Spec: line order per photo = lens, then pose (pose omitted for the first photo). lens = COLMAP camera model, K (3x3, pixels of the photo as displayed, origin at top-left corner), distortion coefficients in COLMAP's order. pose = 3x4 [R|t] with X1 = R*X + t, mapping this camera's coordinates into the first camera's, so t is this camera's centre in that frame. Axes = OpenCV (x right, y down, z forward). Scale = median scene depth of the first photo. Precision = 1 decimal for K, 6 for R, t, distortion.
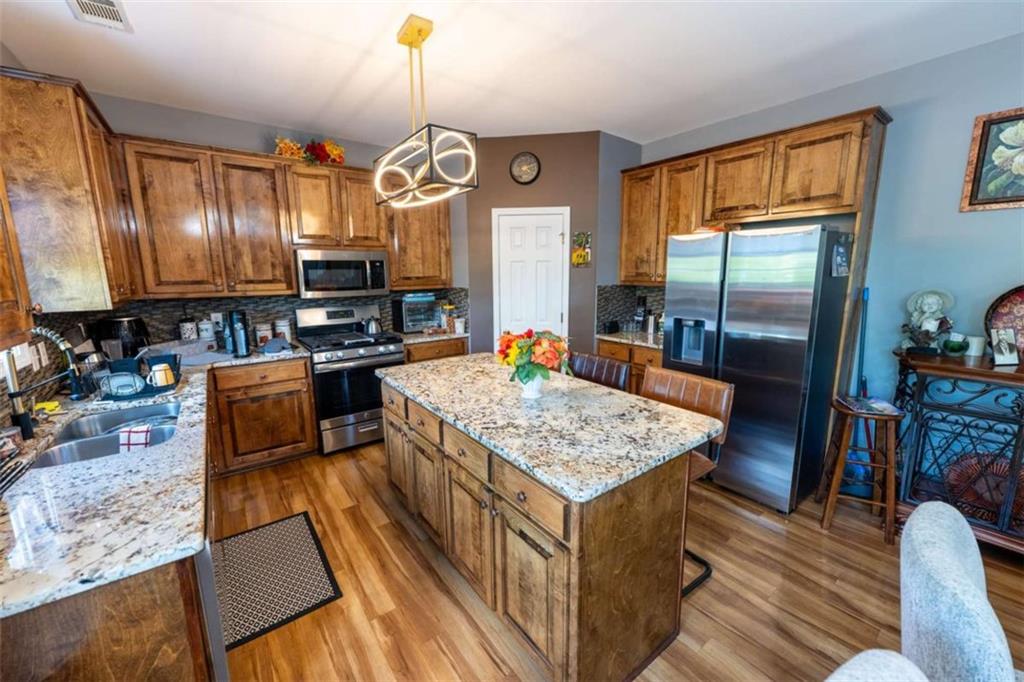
lens RADIAL K [[401.9, 0, 511.3], [0, 401.9, 337.6], [0, 0, 1]] dist [-0.000754, 0.000091]
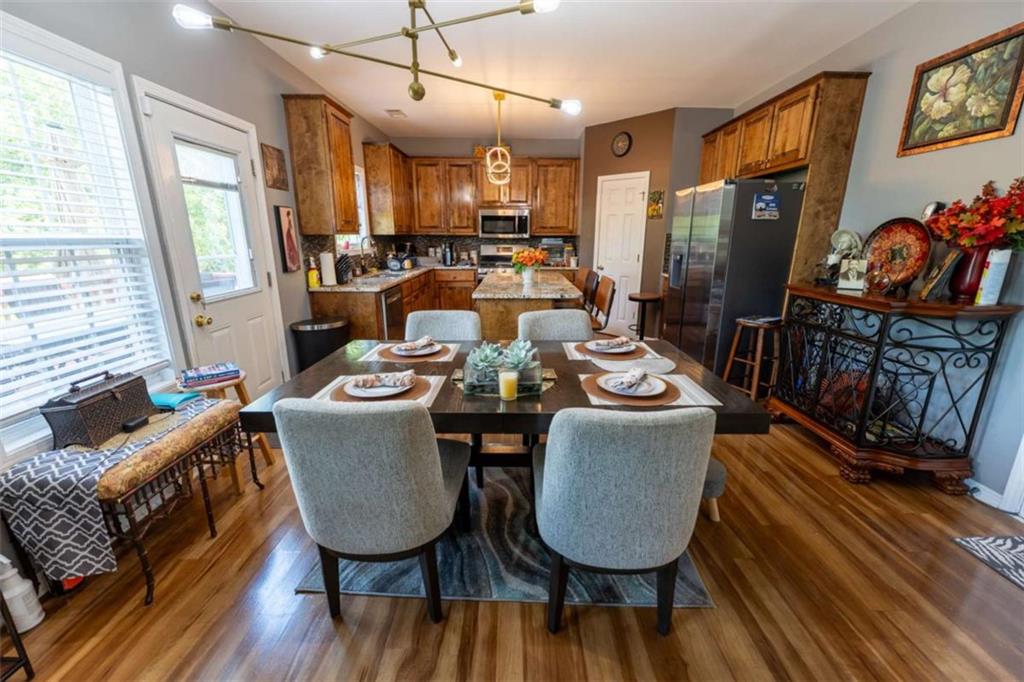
lens RADIAL K [[401.9, 0, 511.8], [0, 401.9, 339.8], [0, 0, 1]] dist [-0.000754, 0.000091]
pose [[0.798614, 0.164064, -0.579050, 0.736189], [-0.112322, 0.985853, 0.124412, 0.117771], [0.591270, -0.034317, 0.805743, -0.385837]]
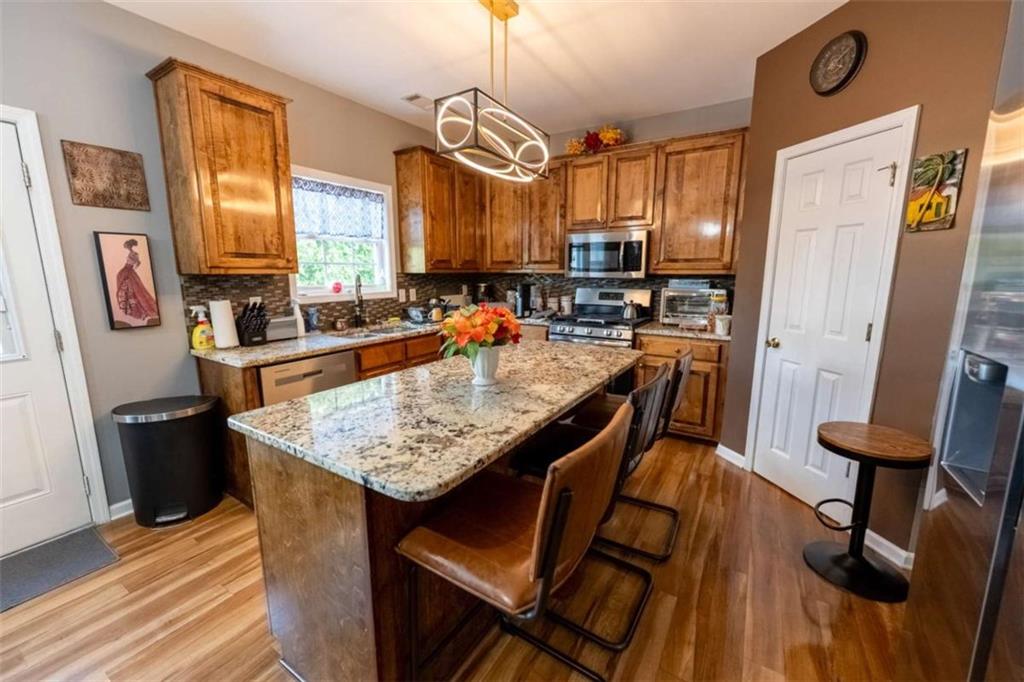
lens RADIAL K [[401.9, 0, 511.4], [0, 401.9, 337.8], [0, 0, 1]] dist [-0.000754, 0.000091]
pose [[0.359795, 0.162754, -0.918727, 0.533828], [-0.162278, 0.980577, 0.110159, -0.030936], [0.918811, 0.109455, 0.379218, 0.467329]]
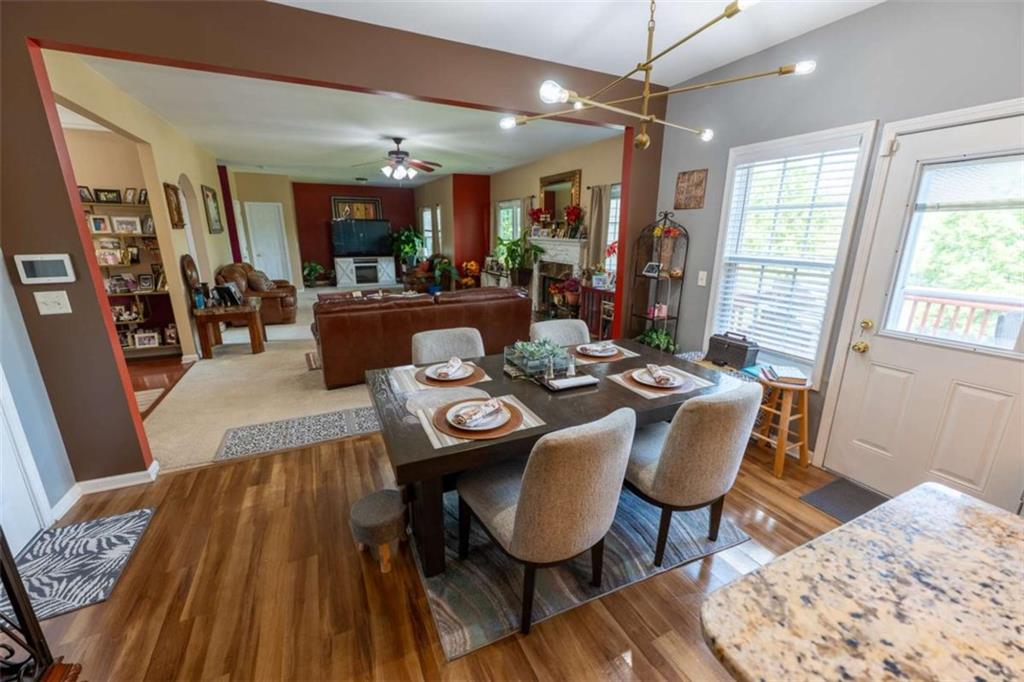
lens RADIAL K [[401.9, 0, 511.8], [0, 401.9, 340.1], [0, 0, 1]] dist [-0.000754, 0.000091]
pose [[-0.980977, -0.044965, 0.188847, 0.341004], [0.037784, 0.909973, 0.412942, -0.110520], [-0.190414, 0.412222, -0.890963, 0.673460]]
